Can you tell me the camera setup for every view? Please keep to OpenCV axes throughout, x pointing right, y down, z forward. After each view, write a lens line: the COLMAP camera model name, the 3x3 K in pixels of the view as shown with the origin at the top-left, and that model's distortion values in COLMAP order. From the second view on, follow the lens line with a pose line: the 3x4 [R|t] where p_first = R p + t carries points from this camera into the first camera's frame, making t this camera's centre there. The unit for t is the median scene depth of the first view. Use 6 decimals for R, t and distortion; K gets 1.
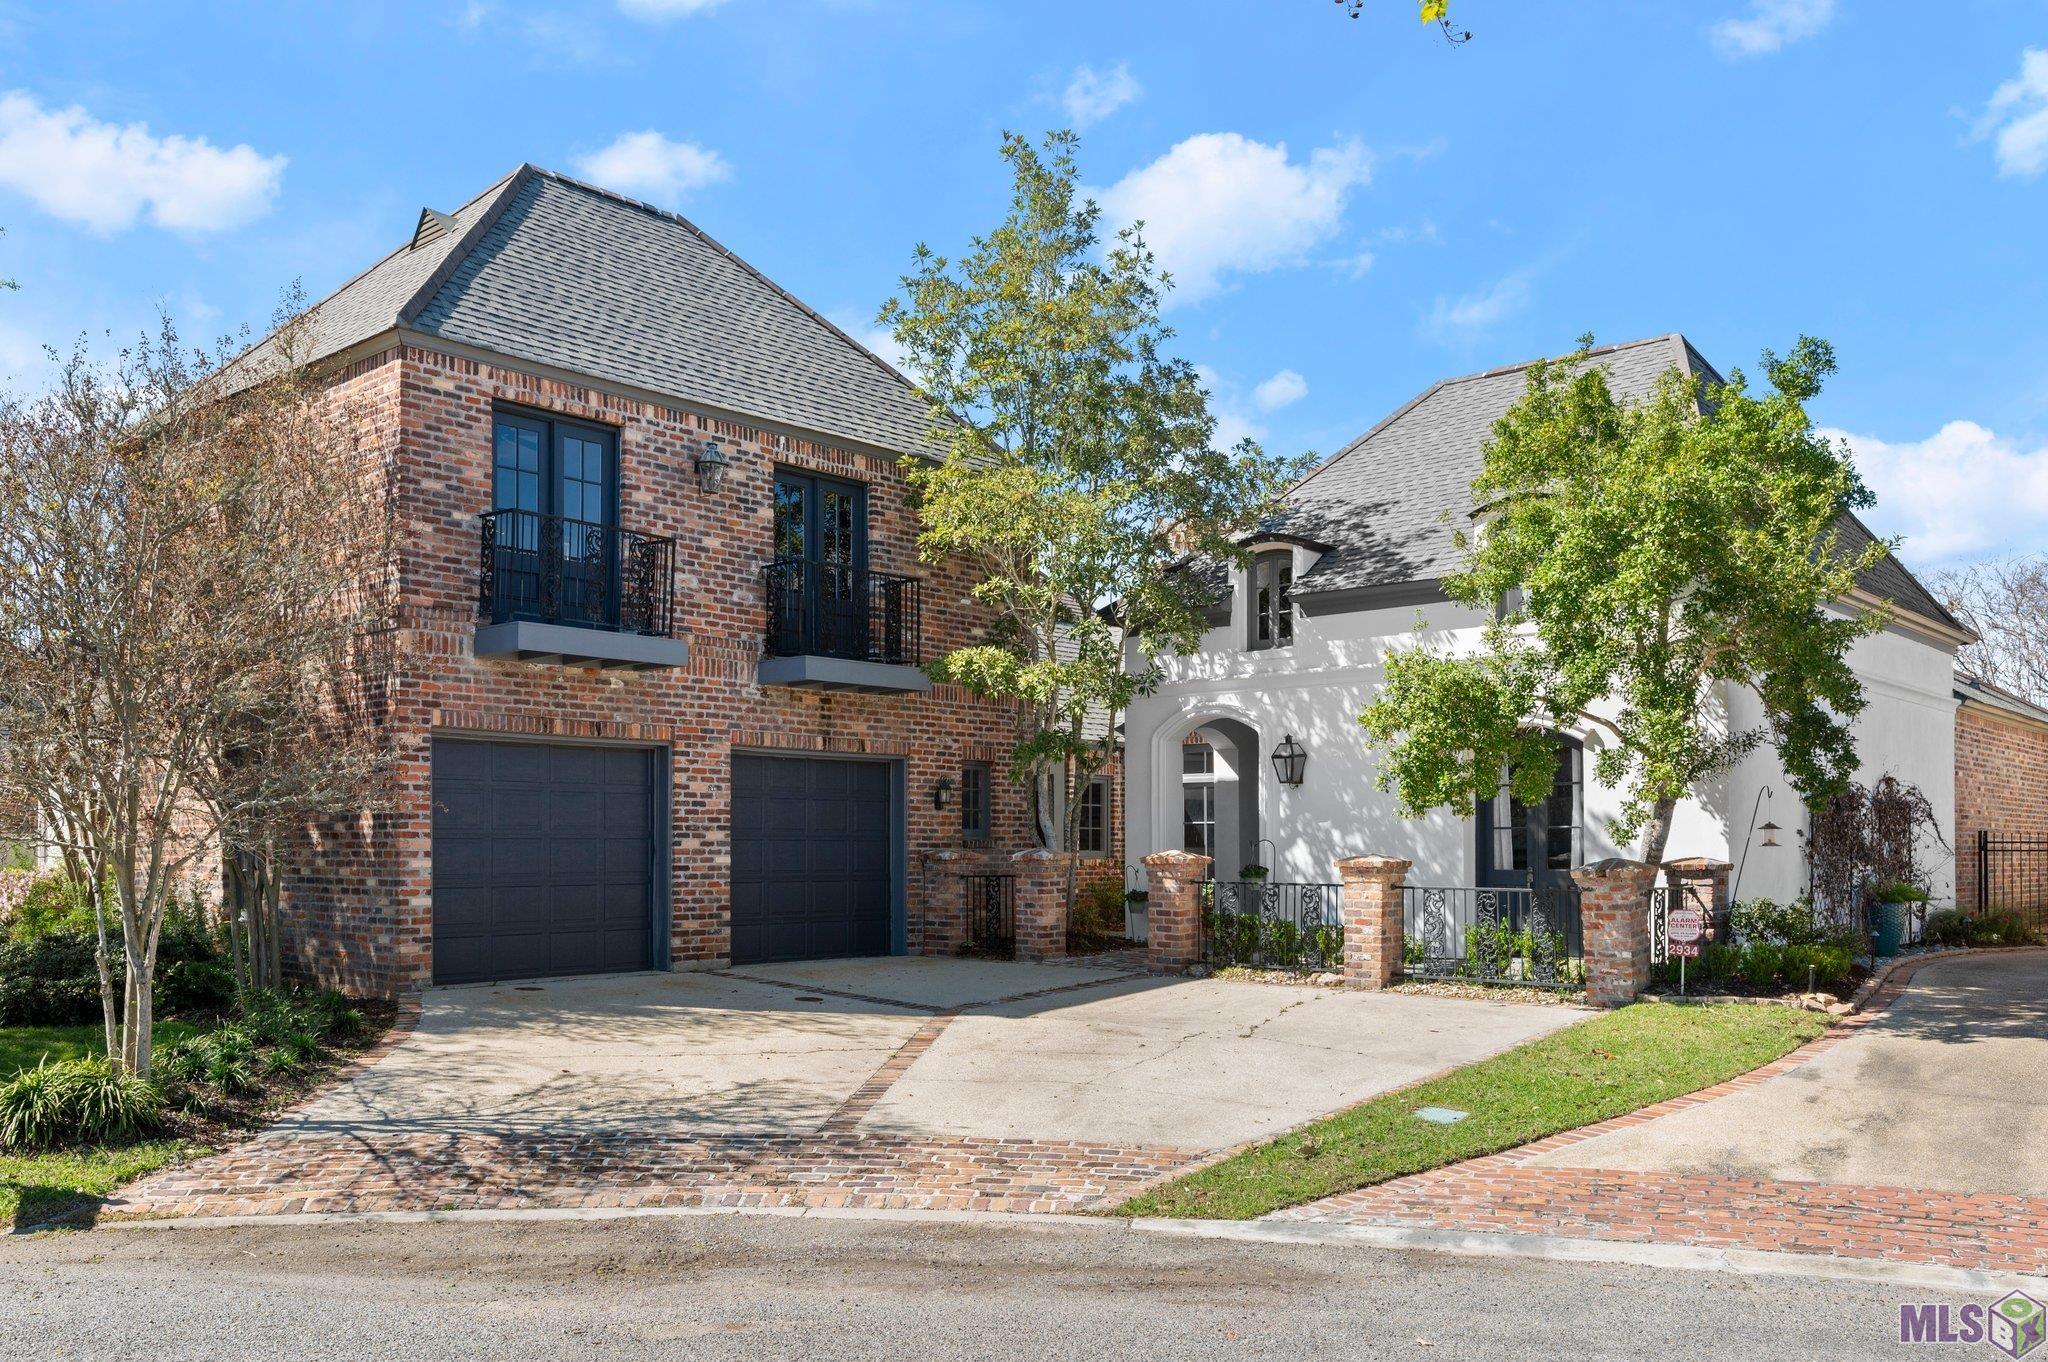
lens RADIAL K [[1564.6, 0, 1018.3], [0, 1564.6, 681.9], [0, 0, 1]] dist [-0.011996, -0.015165]
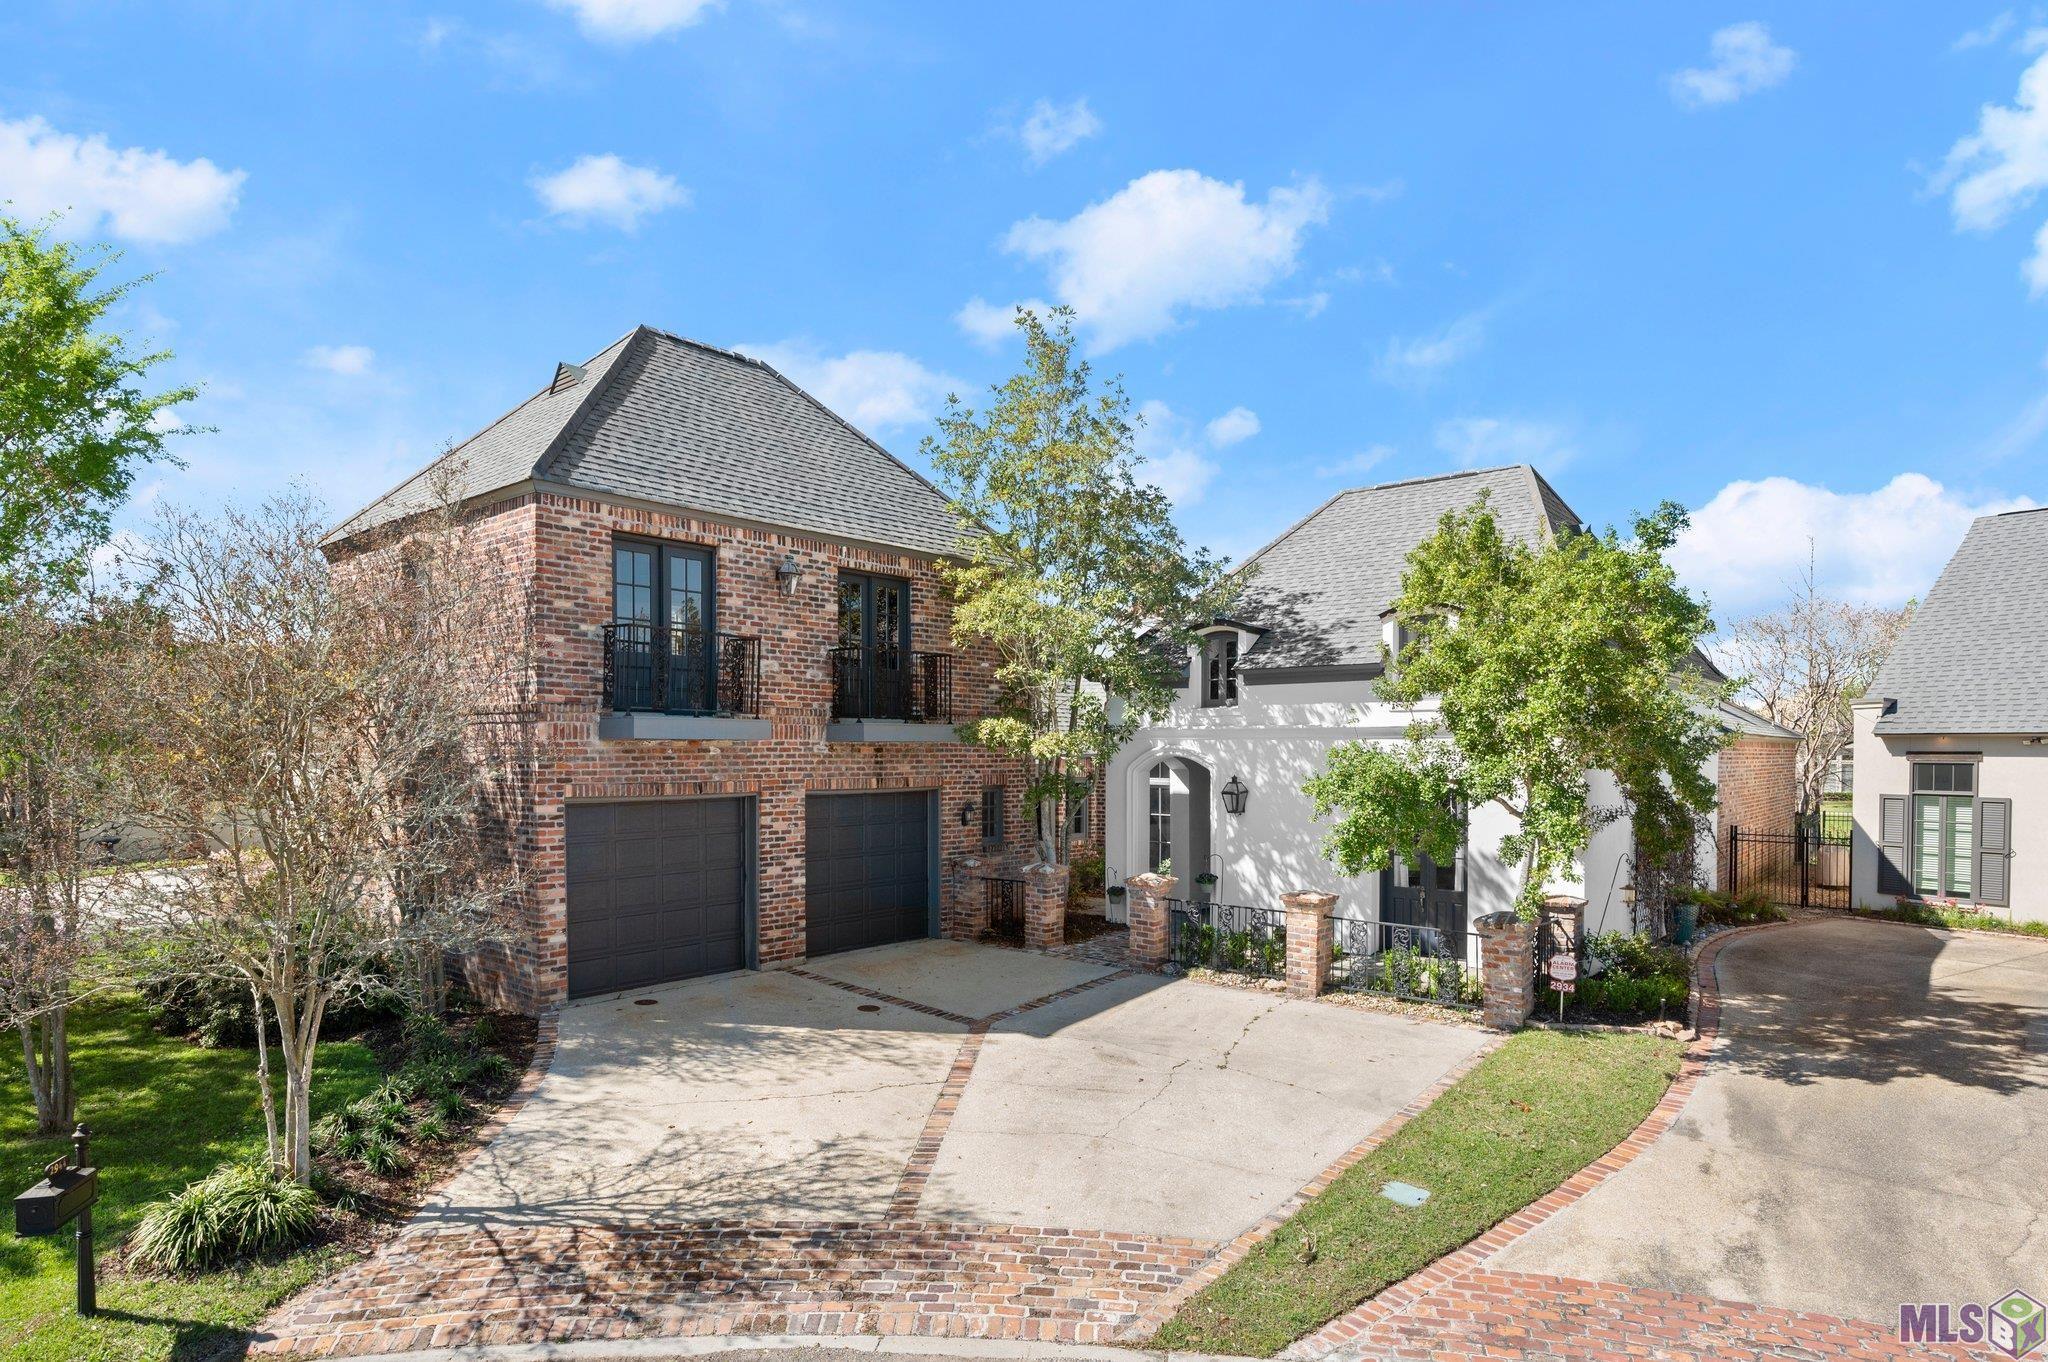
lens RADIAL K [[1091.2, 0, 1035.6], [0, 1091.2, 679.5], [0, 0, 1]] dist [-0.019226, 0.002117]
pose [[0.999565, 0.001039, 0.029488, -0.024857], [-0.001943, 0.999529, 0.030614, -0.090935], [-0.029442, -0.030658, 0.999096, 0.120595]]
